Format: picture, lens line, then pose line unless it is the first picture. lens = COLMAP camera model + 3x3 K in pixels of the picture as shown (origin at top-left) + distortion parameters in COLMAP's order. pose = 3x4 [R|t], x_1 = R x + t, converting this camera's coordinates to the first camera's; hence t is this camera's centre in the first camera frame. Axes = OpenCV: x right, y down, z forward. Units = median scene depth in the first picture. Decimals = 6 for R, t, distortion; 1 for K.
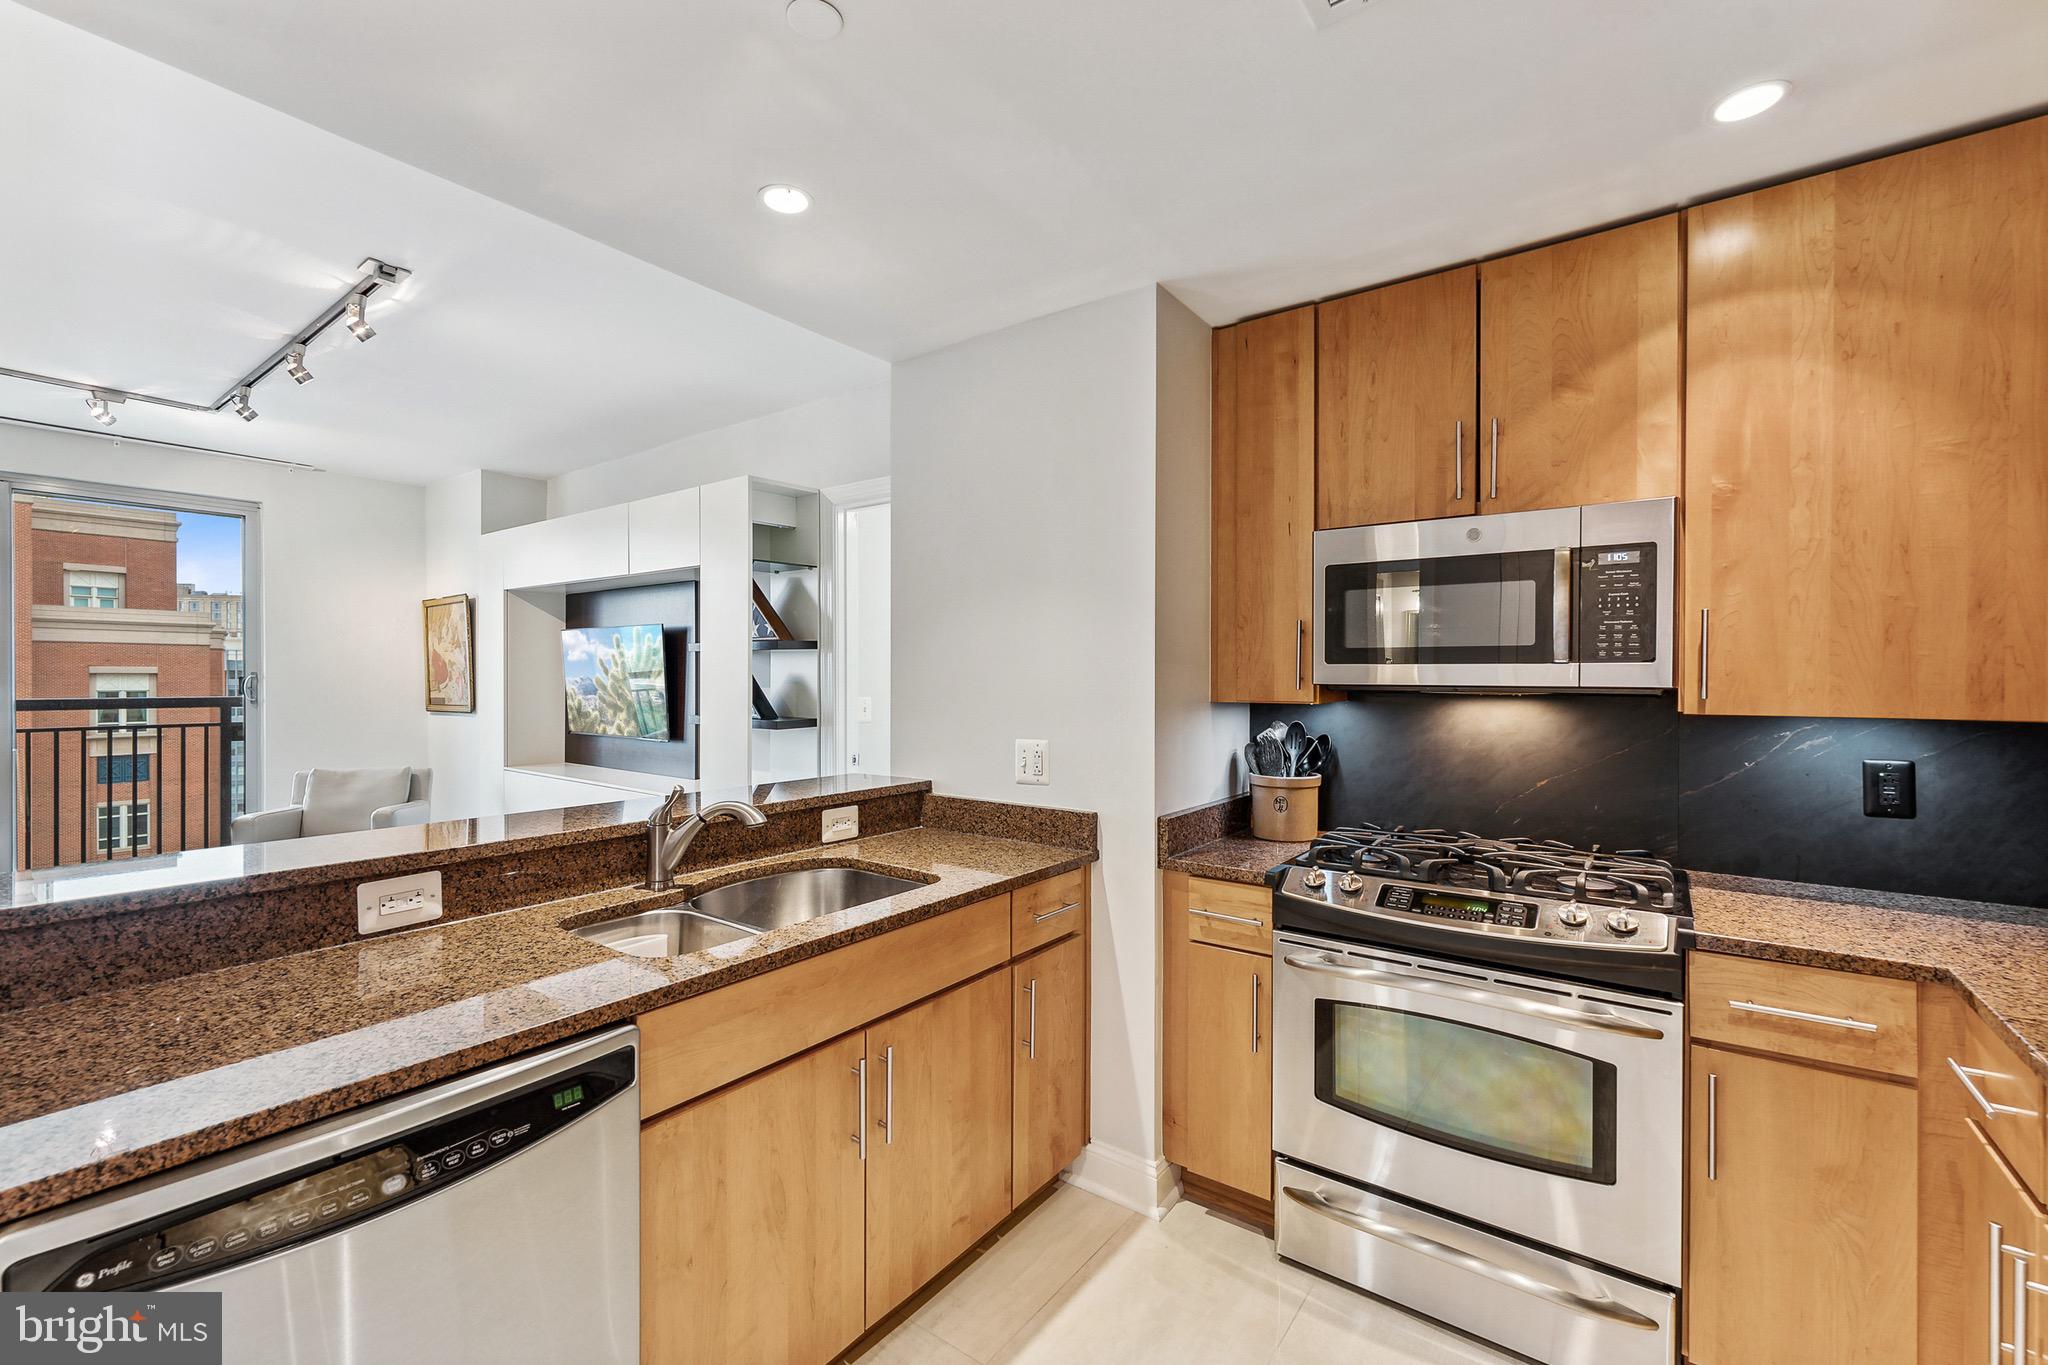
lens RADIAL K [[845.5, 0, 1024.0], [0, 845.5, 682.5], [0, 0, 1]] dist [-0.001319, -0.000376]
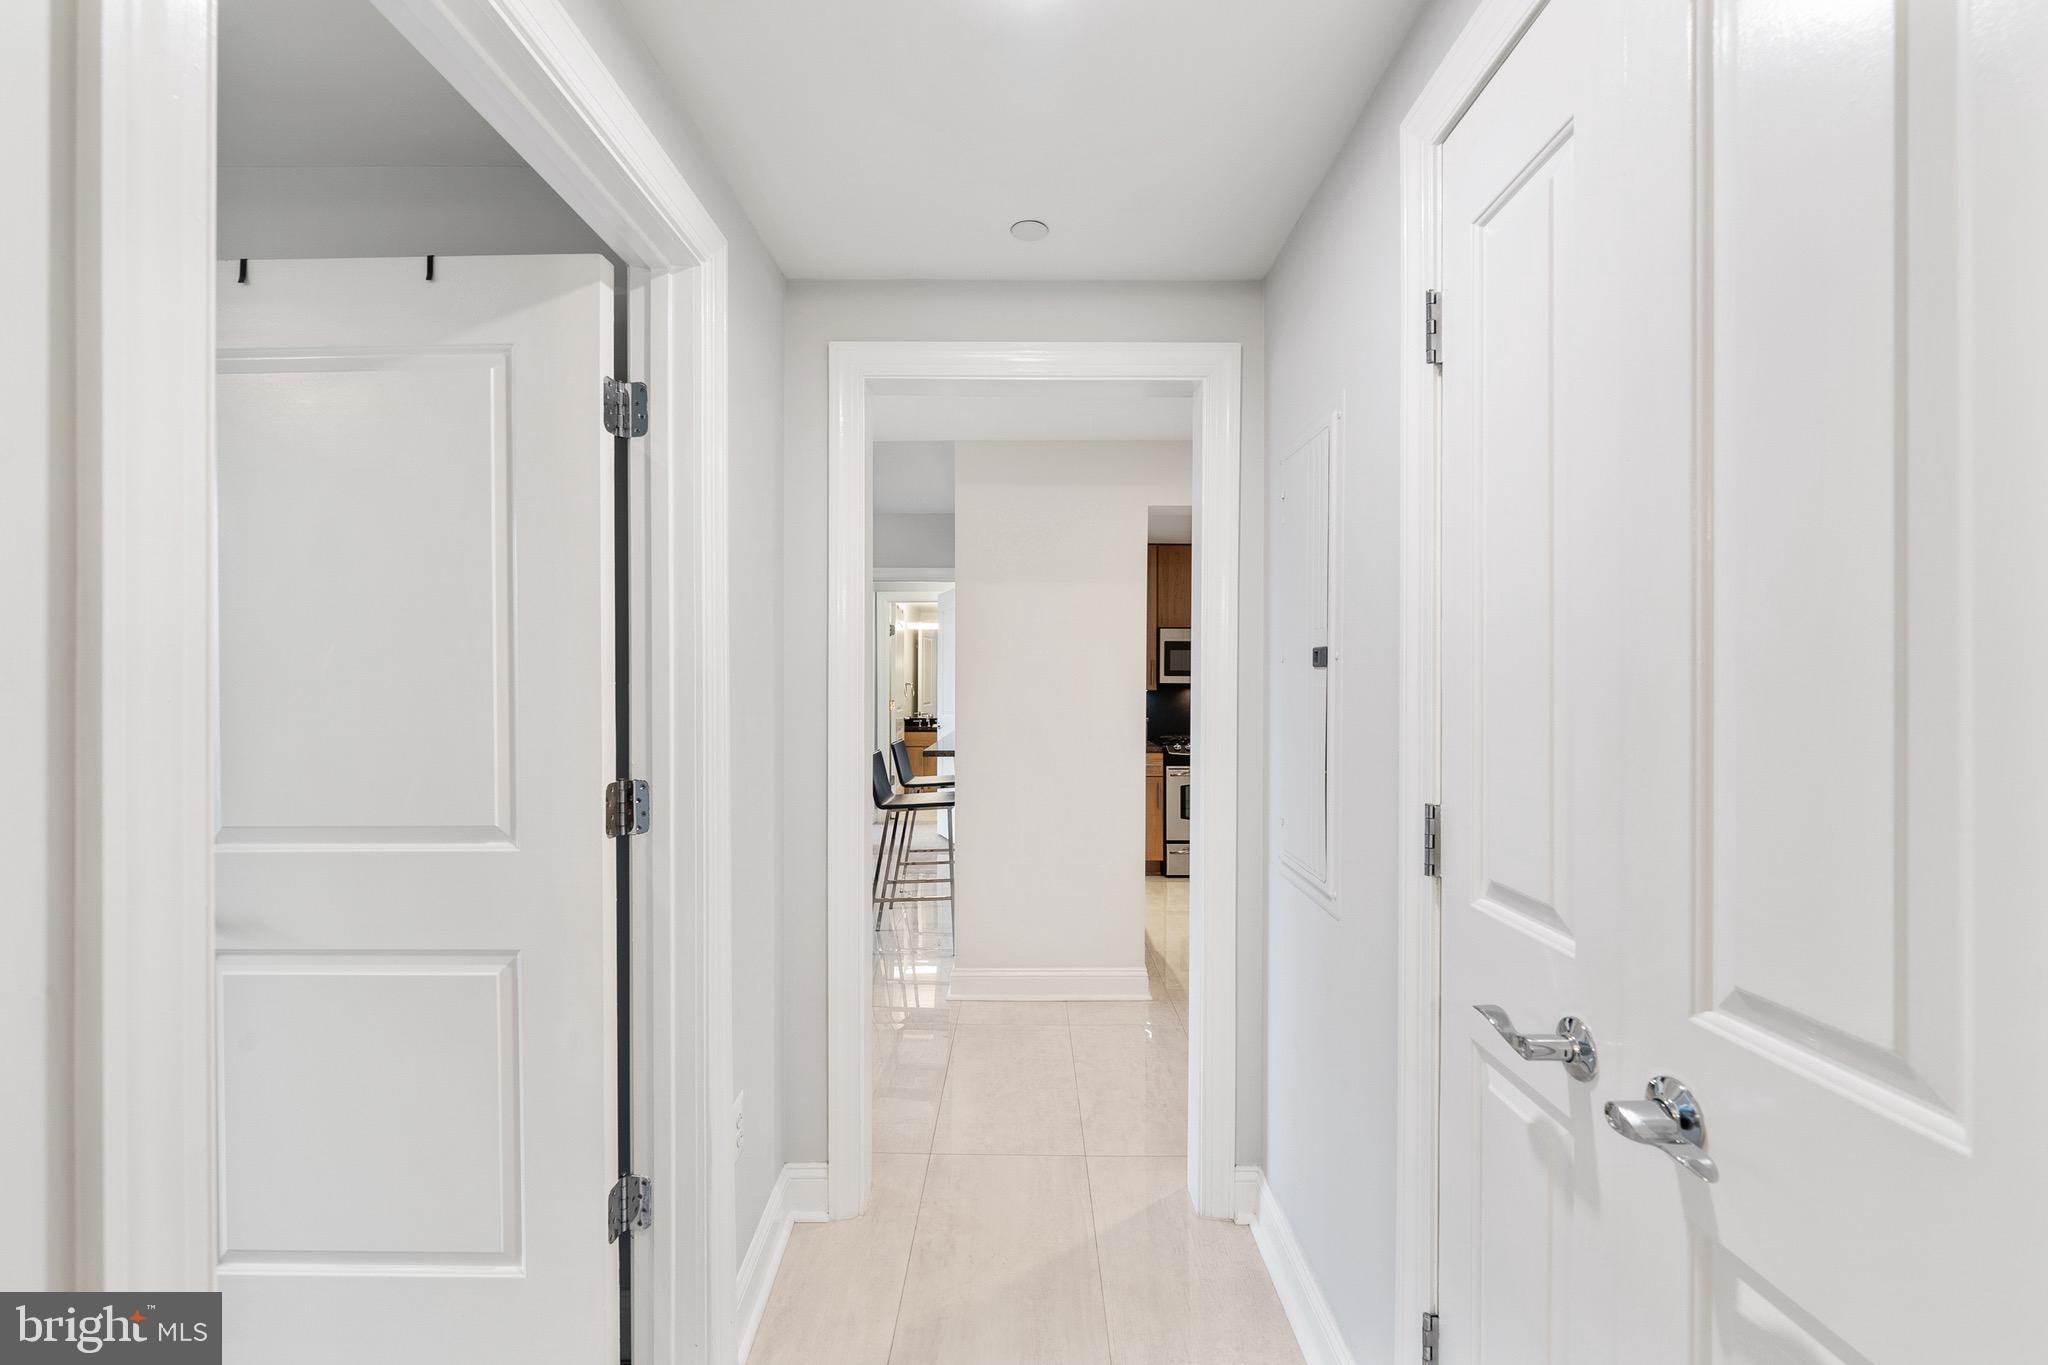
lens RADIAL K [[842.1, 0, 1024.0], [0, 842.1, 682.5], [0, 0, 1]] dist [-0.083890, -0.000101]
pose [[0.805353, -0.002617, 0.592789, -1.549986], [0.004663, 0.999987, -0.001921, -0.000343], [-0.592777, 0.004311, 0.805355, -0.890504]]
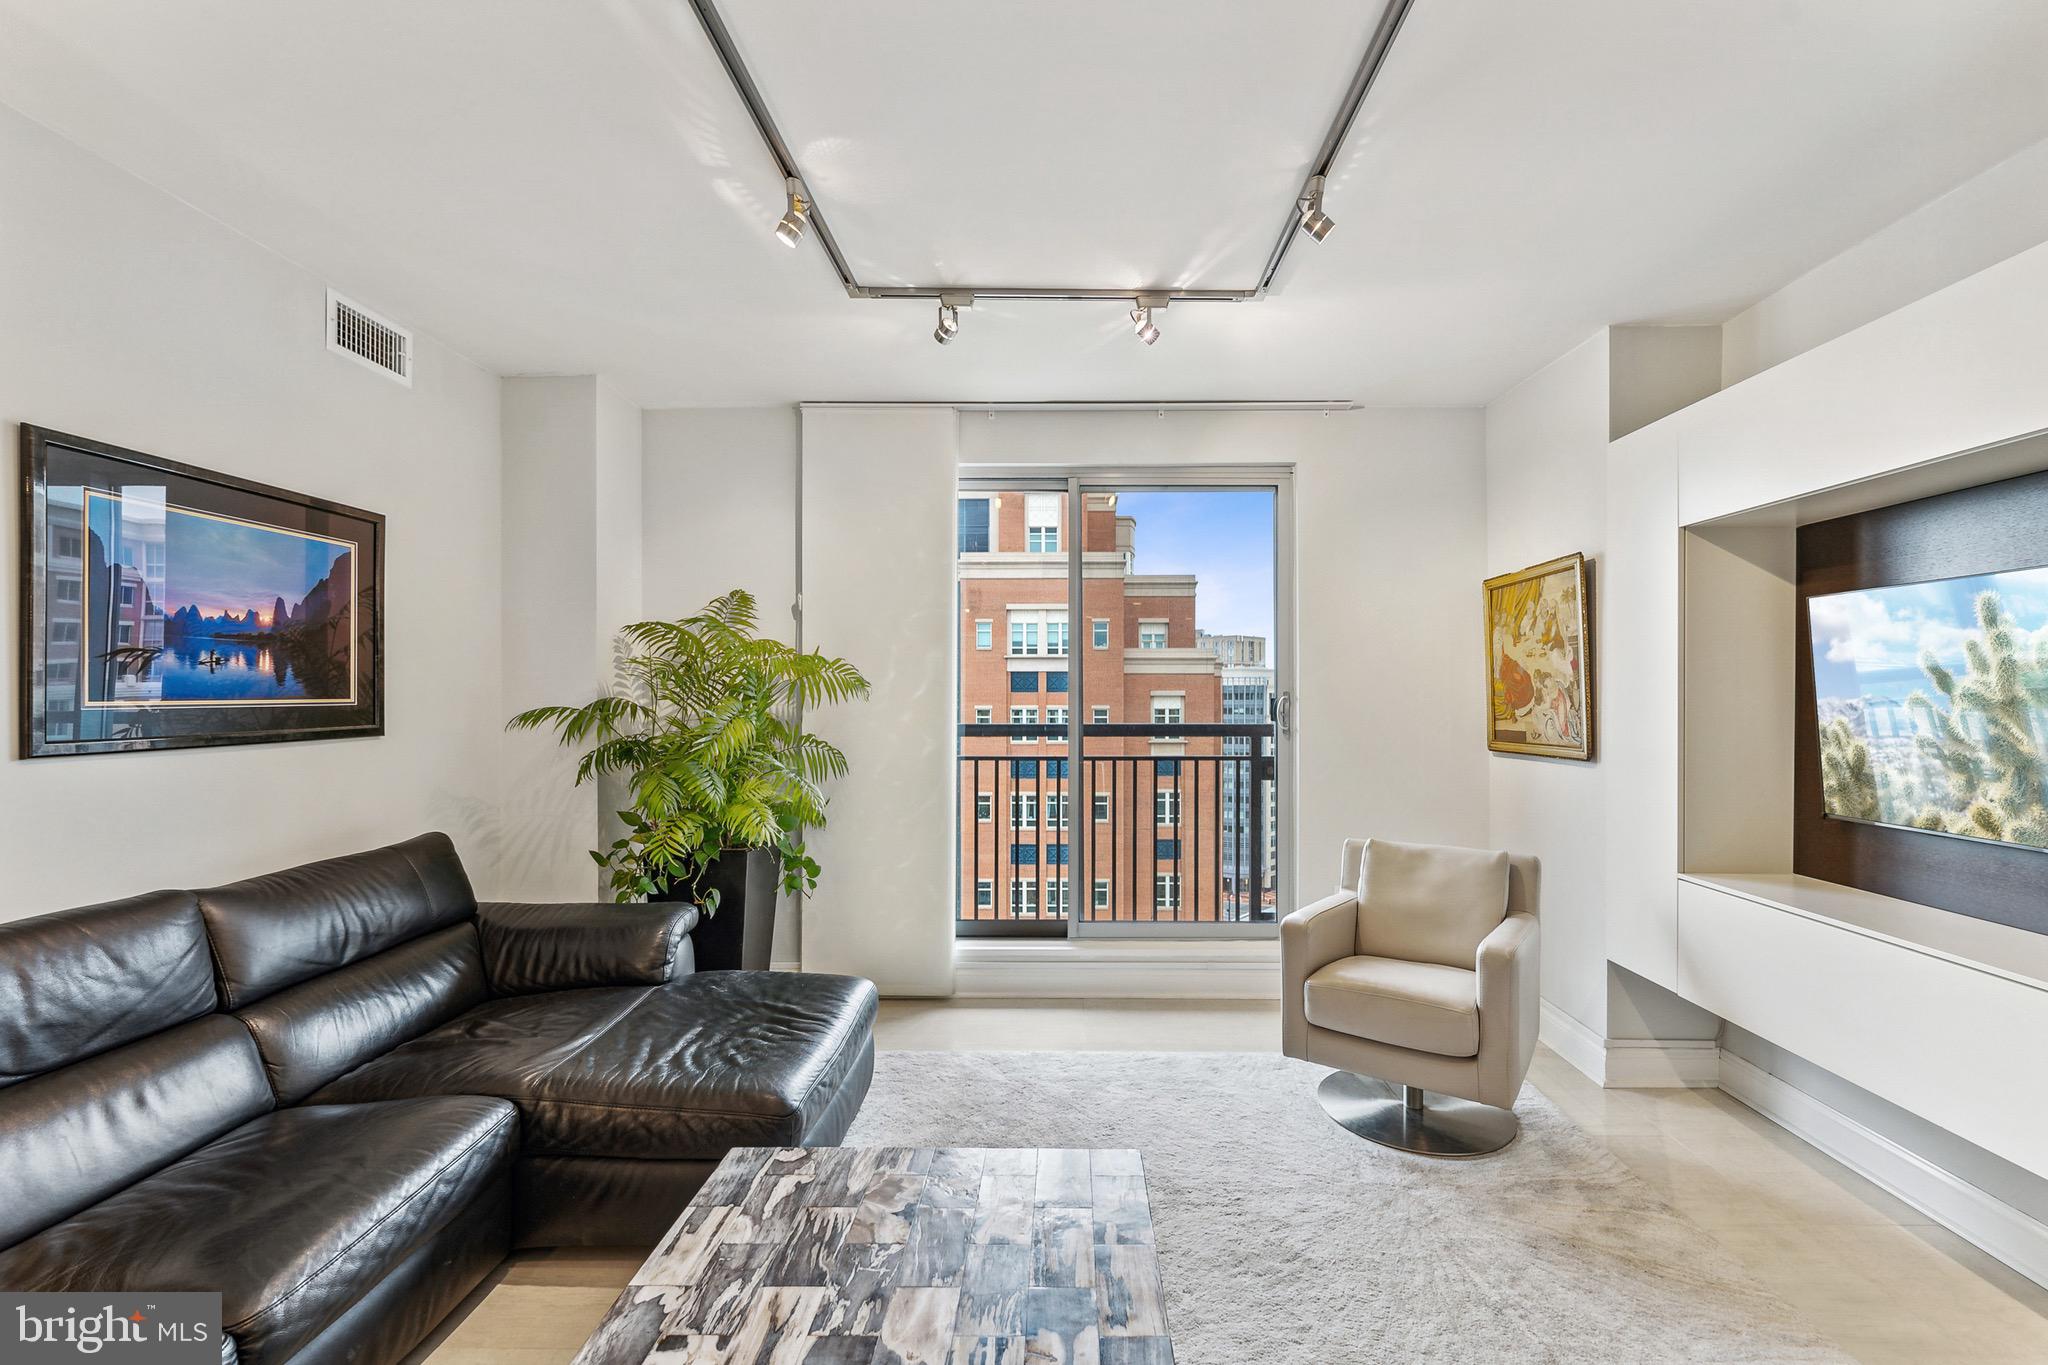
lens RADIAL K [[861.8, 0, 1061.5], [0, 861.8, 697.2], [0, 0, 1]] dist [-0.000118, 0.000223]
pose [[0.589596, -0.003180, -0.807692, -0.898850], [-0.002353, 0.999981, -0.005655, -0.006260], [0.807695, 0.005235, 0.589577, 0.844434]]
